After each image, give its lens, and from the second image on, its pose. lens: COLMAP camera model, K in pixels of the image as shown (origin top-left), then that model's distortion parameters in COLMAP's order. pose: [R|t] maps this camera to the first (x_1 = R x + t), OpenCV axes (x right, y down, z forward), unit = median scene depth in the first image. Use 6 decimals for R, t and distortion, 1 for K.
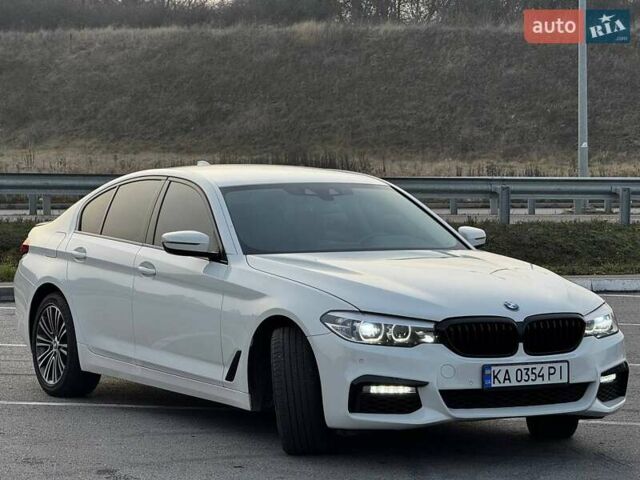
lens RADIAL K [[2276.2, 0, 320.7], [0, 2276.2, 240.1], [0, 0, 1]] dist [0.137124, 0.000000]
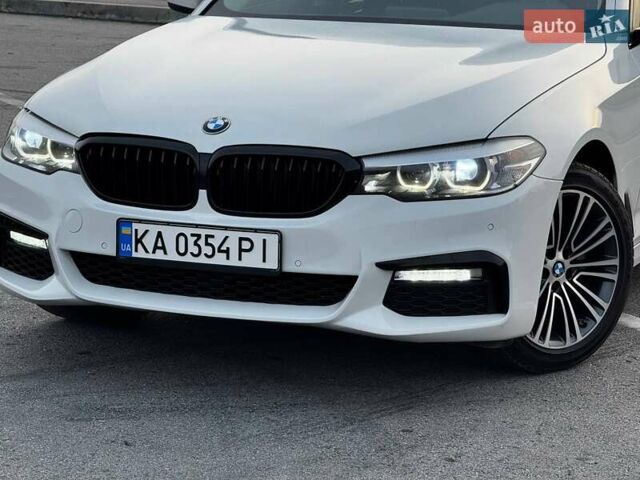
lens RADIAL K [[2276.2, 0, 319.6], [0, 2276.2, 238.6], [0, 0, 1]] dist [0.137124, 0.000000]
pose [[0.584275, 0.133394, -0.800517, 0.569776], [-0.041421, 0.990015, 0.134740, -0.021782], [0.810498, -0.045567, 0.583967, 0.685518]]
